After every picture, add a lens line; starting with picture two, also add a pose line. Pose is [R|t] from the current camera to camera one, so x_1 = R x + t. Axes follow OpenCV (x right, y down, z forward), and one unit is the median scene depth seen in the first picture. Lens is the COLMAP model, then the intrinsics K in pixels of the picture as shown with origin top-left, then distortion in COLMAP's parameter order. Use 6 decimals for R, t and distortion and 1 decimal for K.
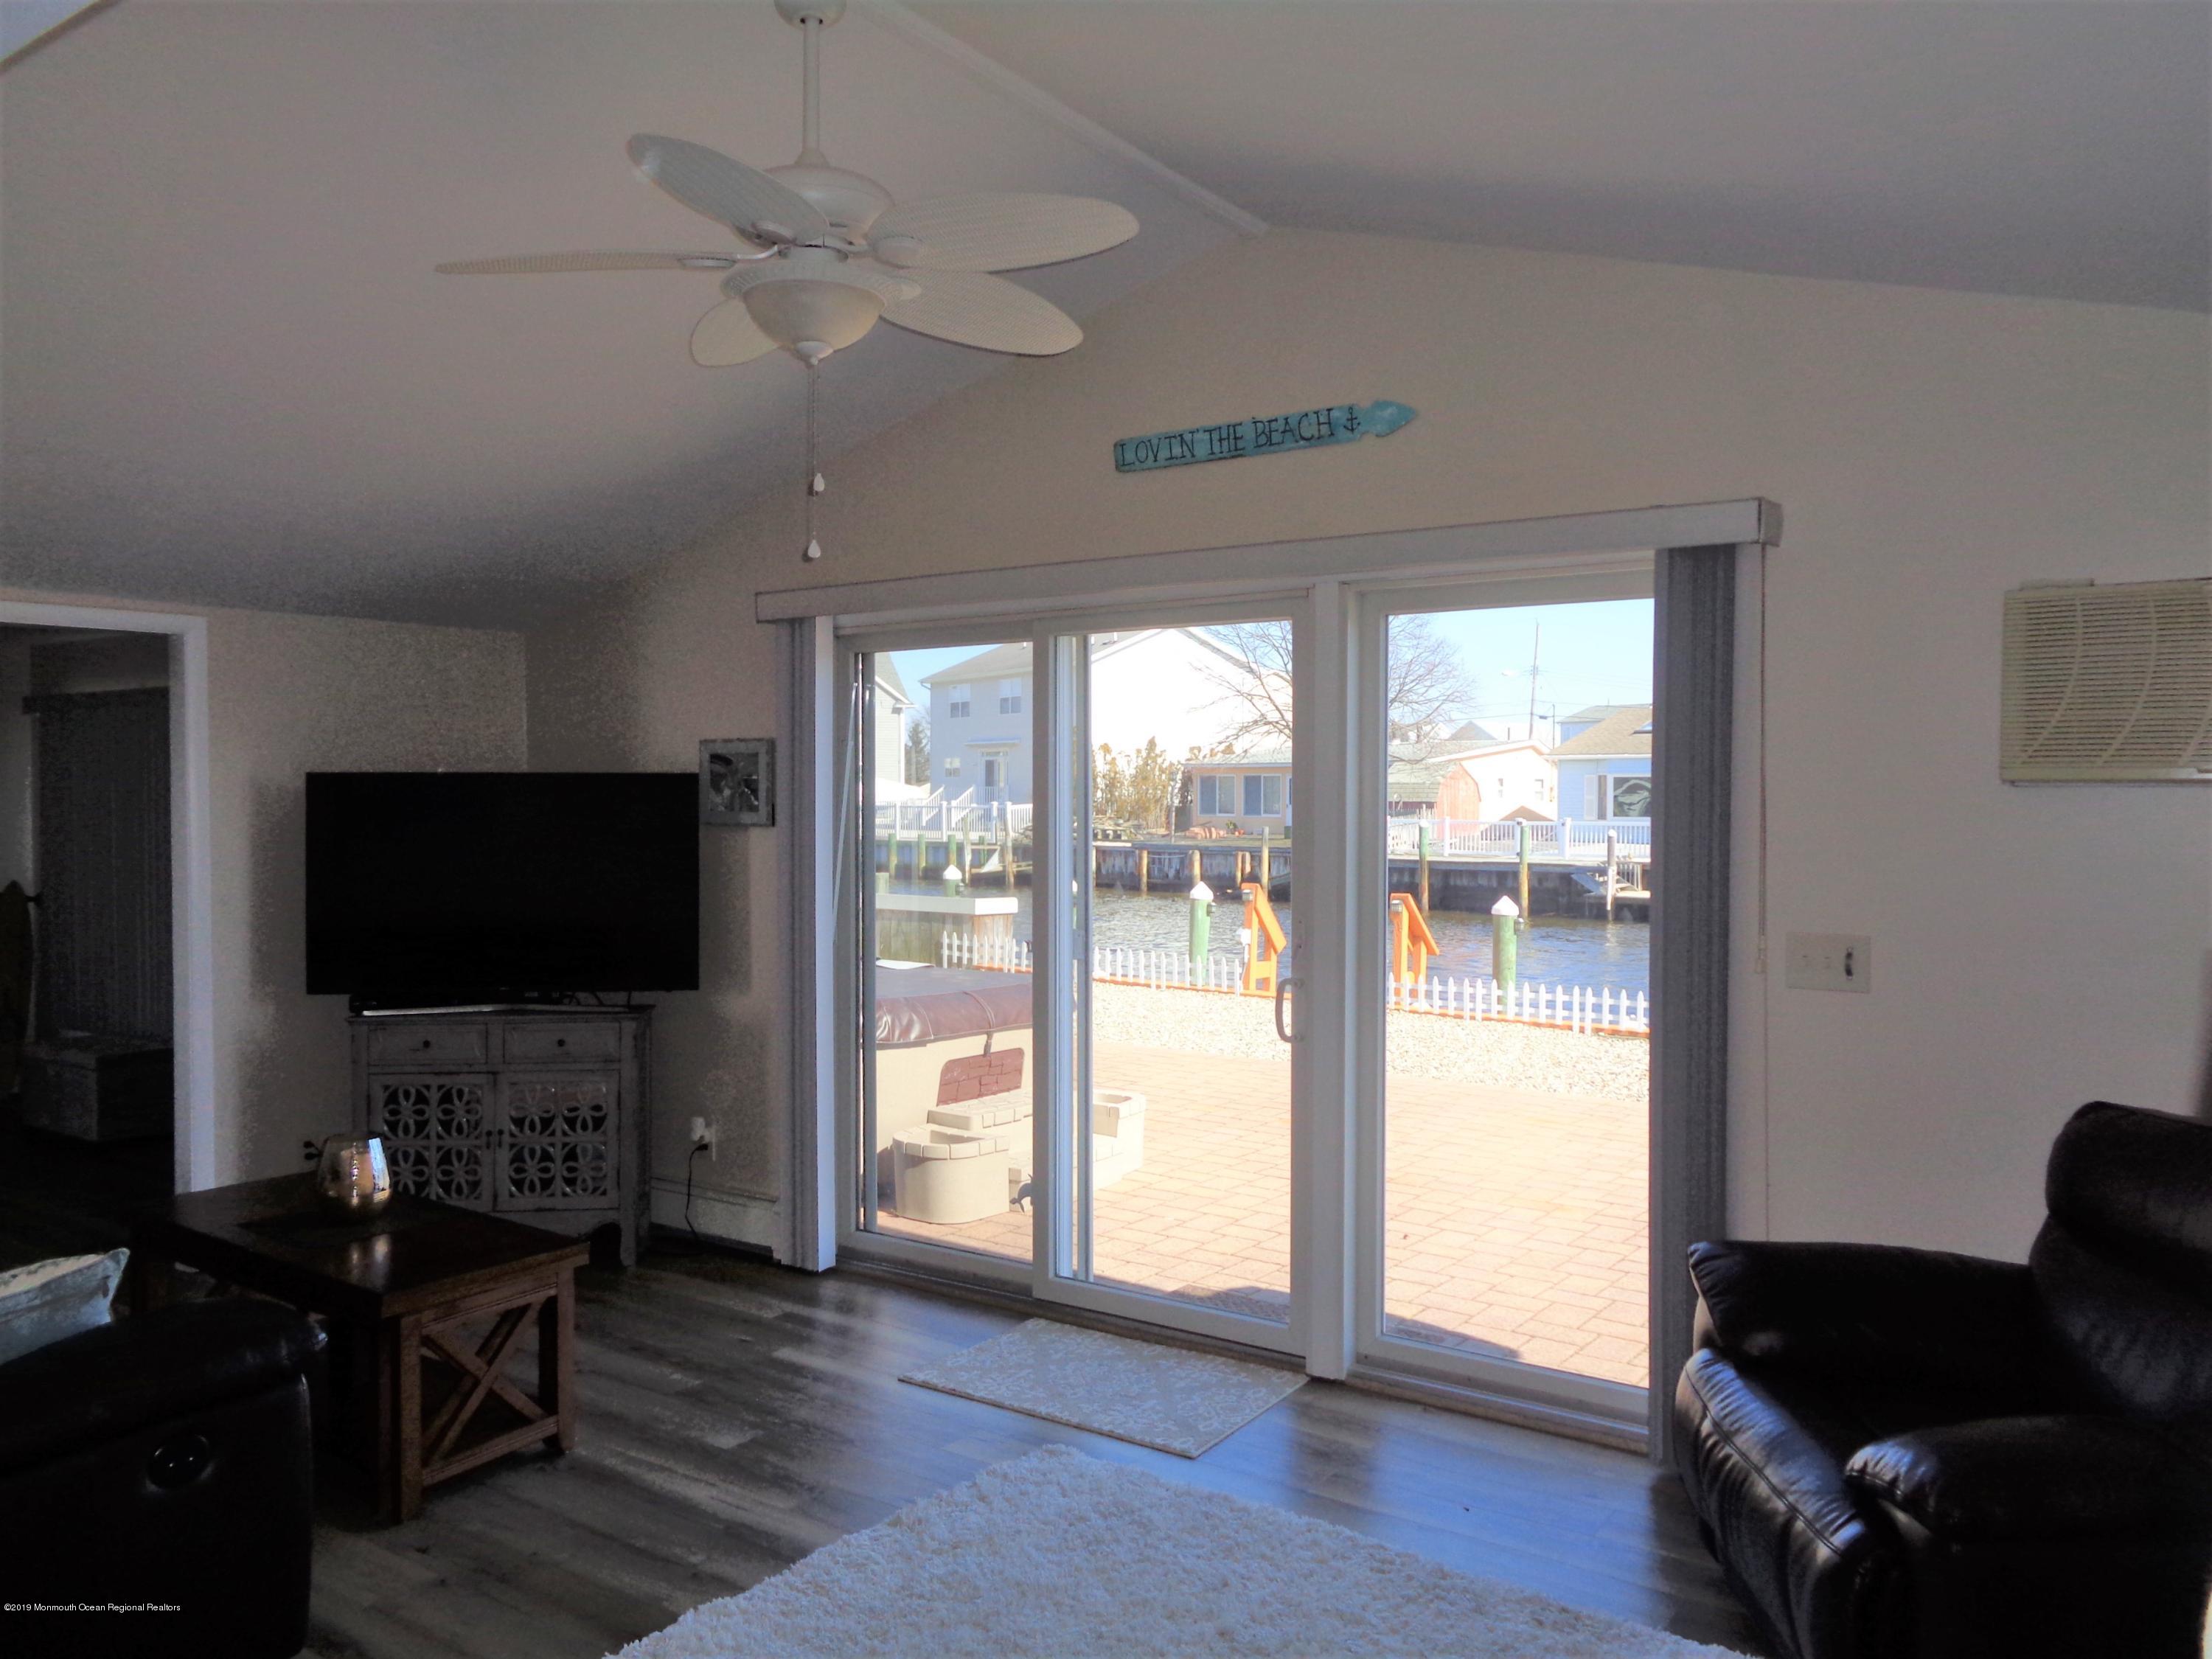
lens RADIAL K [[1662.9, 0, 1106.0], [0, 1662.9, 829.5], [0, 0, 1]] dist [-0.000955, -0.002458]
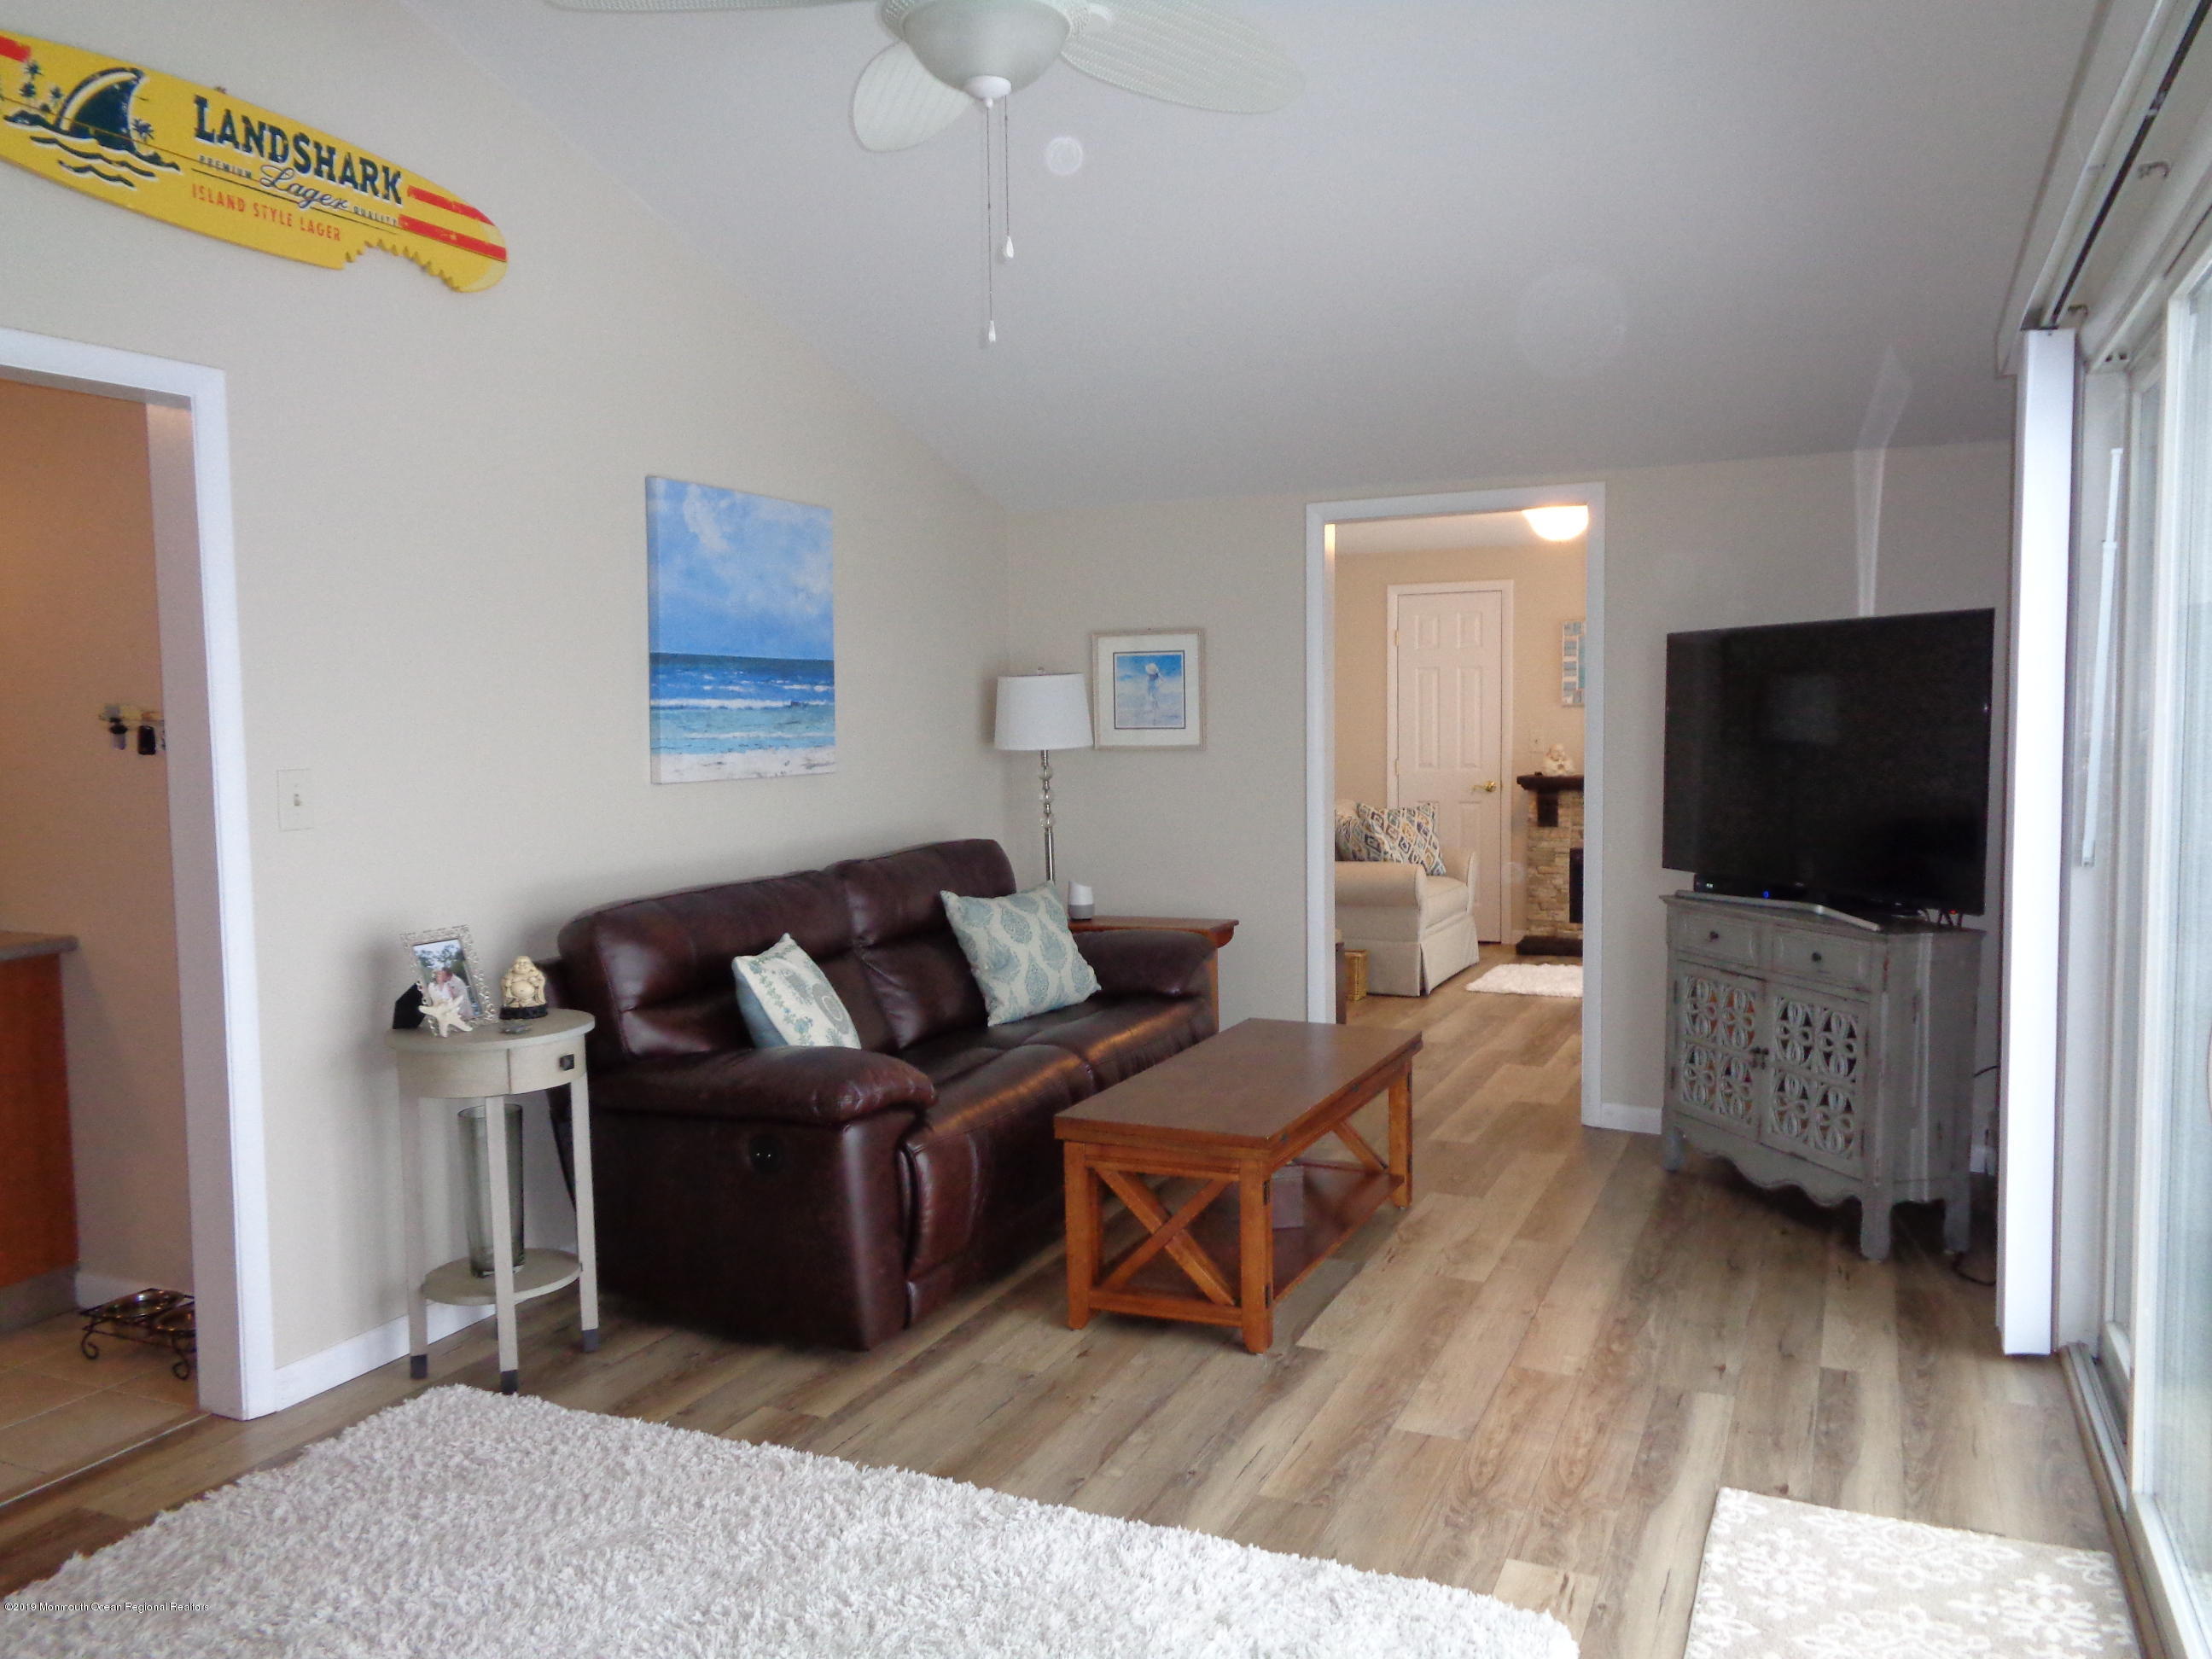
lens RADIAL K [[1658.1, 0, 1106.0], [0, 1658.1, 829.5], [0, 0, 1]] dist [0.041107, 0.002377]
pose [[0.193158, 0.069549, -0.978700, 0.468818], [-0.007853, 0.997562, 0.069339, 0.017205], [0.981136, -0.005707, 0.193233, 0.614872]]
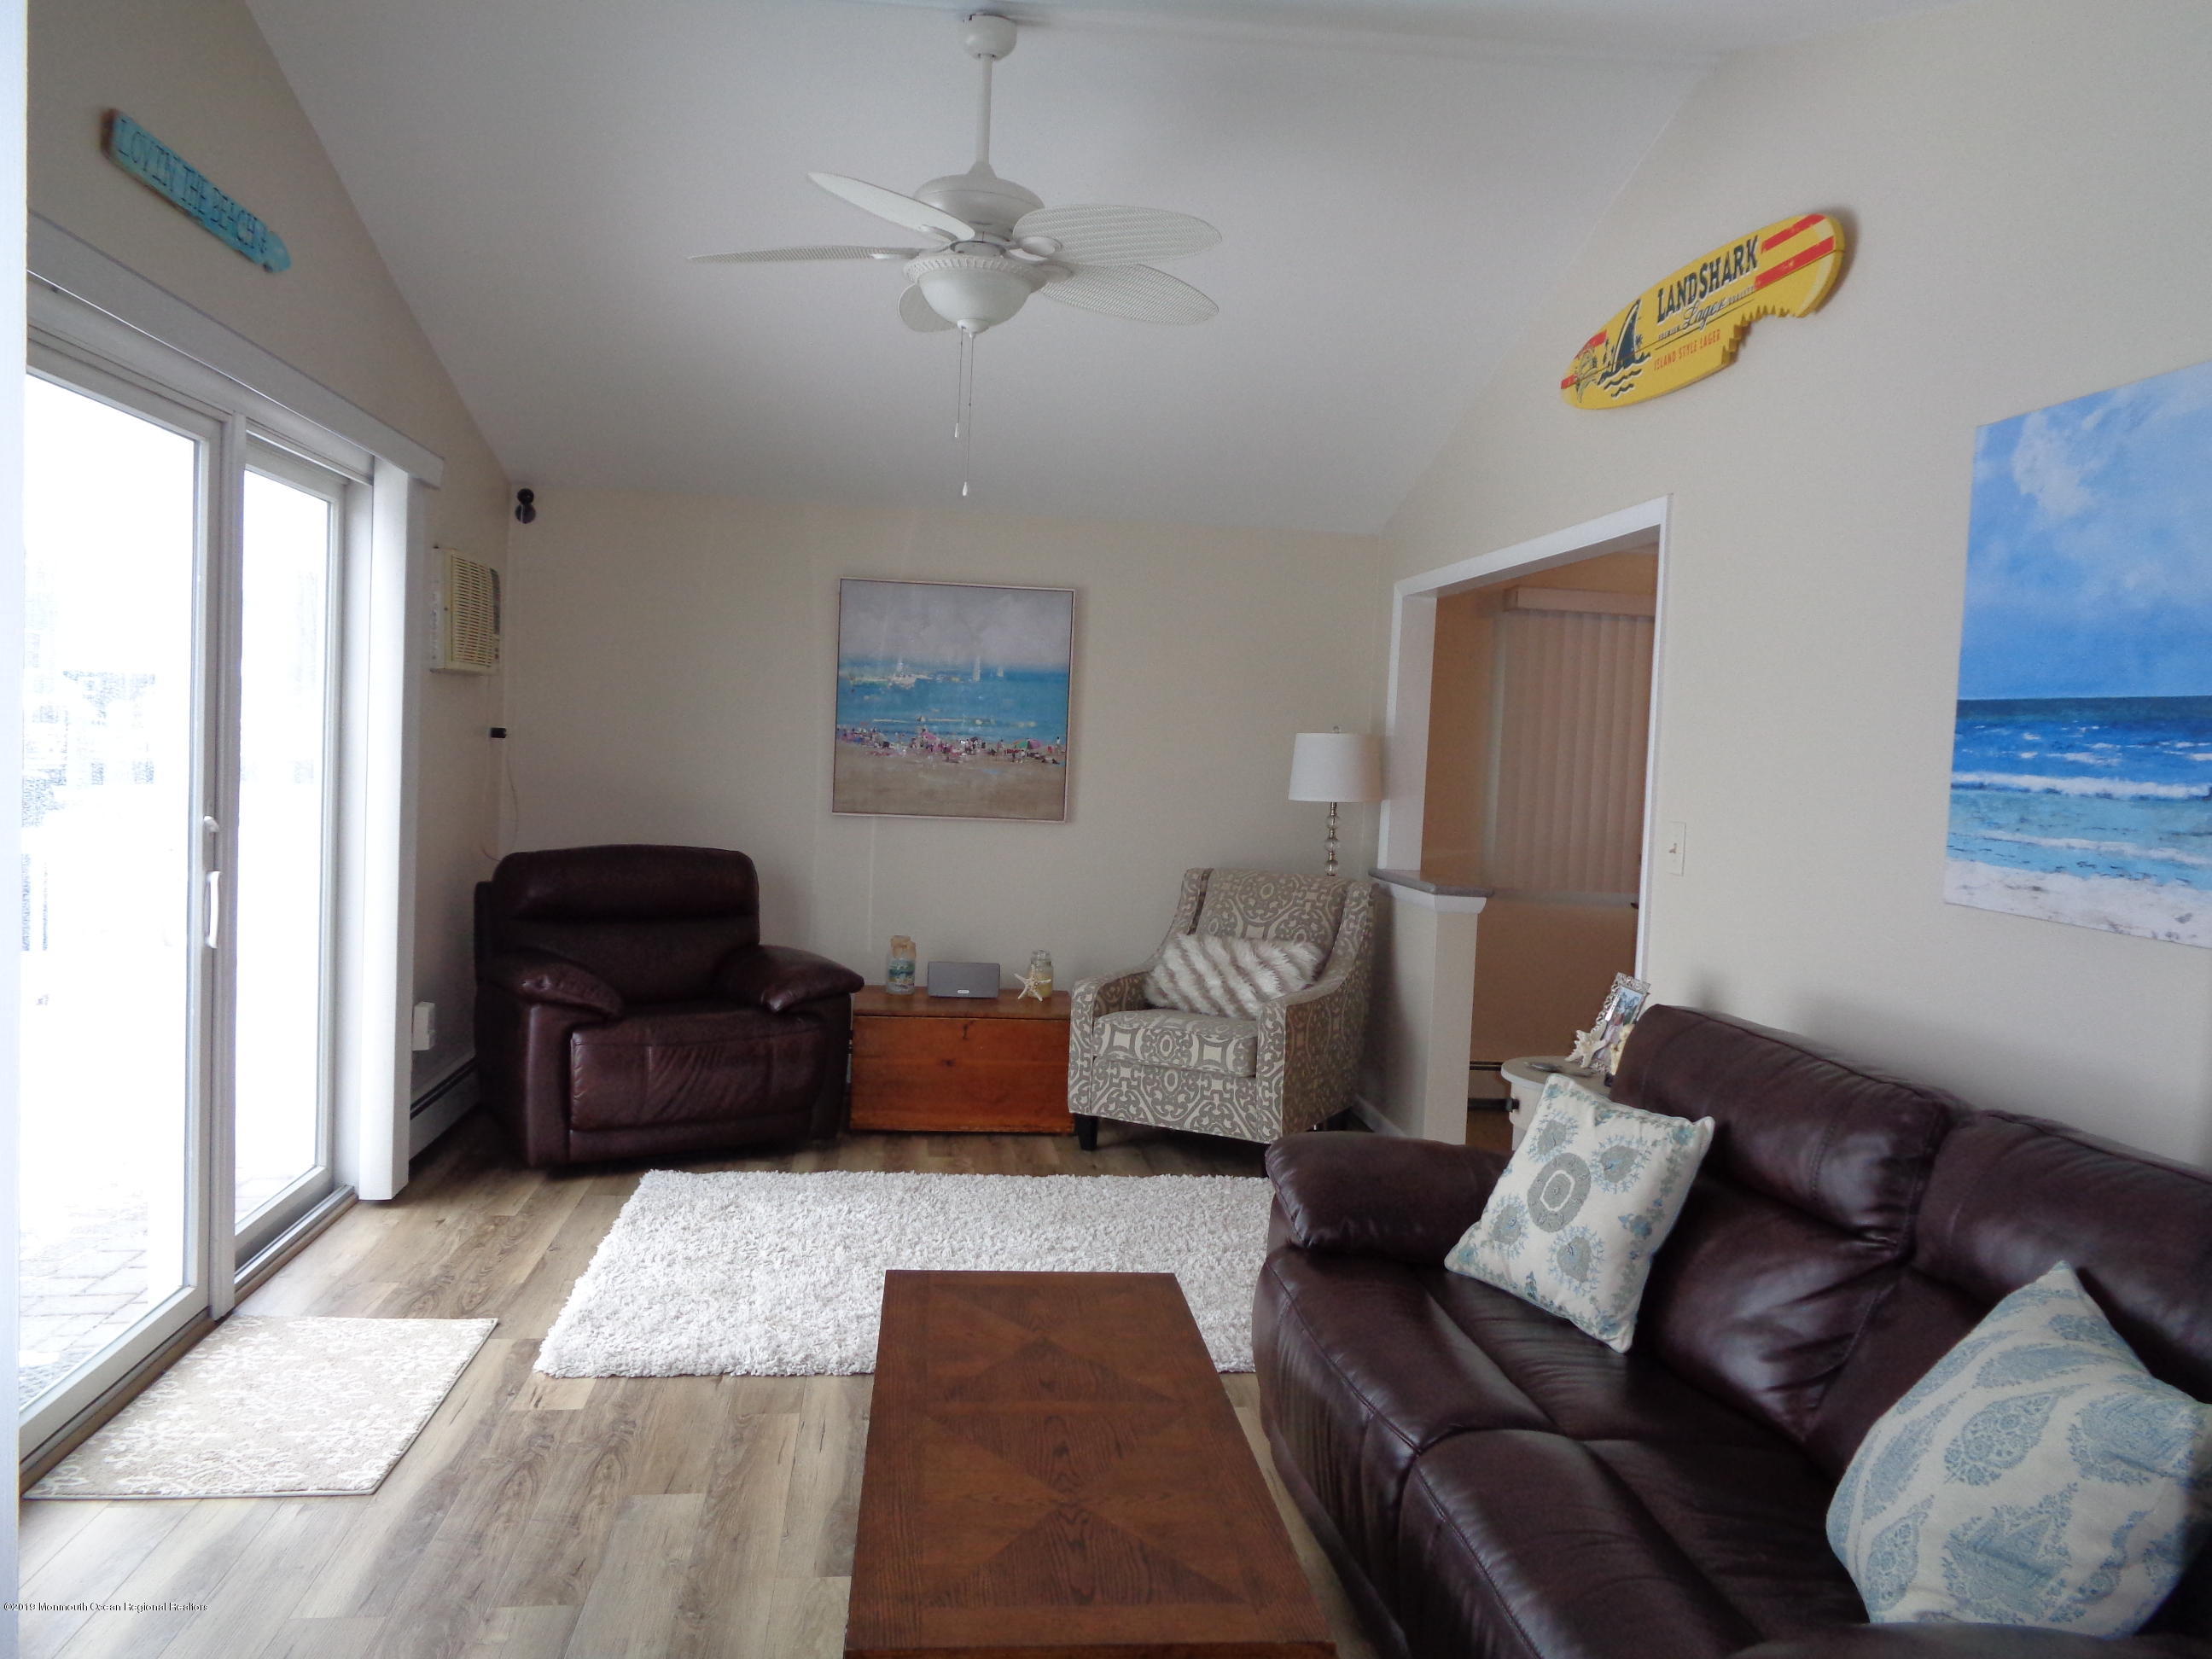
lens RADIAL K [[1662.9, 0, 1106.0], [0, 1662.9, 829.5], [0, 0, 1]] dist [-0.000955, -0.002458]
pose [[-0.677805, -0.070173, 0.731885, -0.800626], [-0.028943, 0.997210, 0.068808, -0.001866], [-0.734672, 0.025456, -0.677945, 1.216135]]
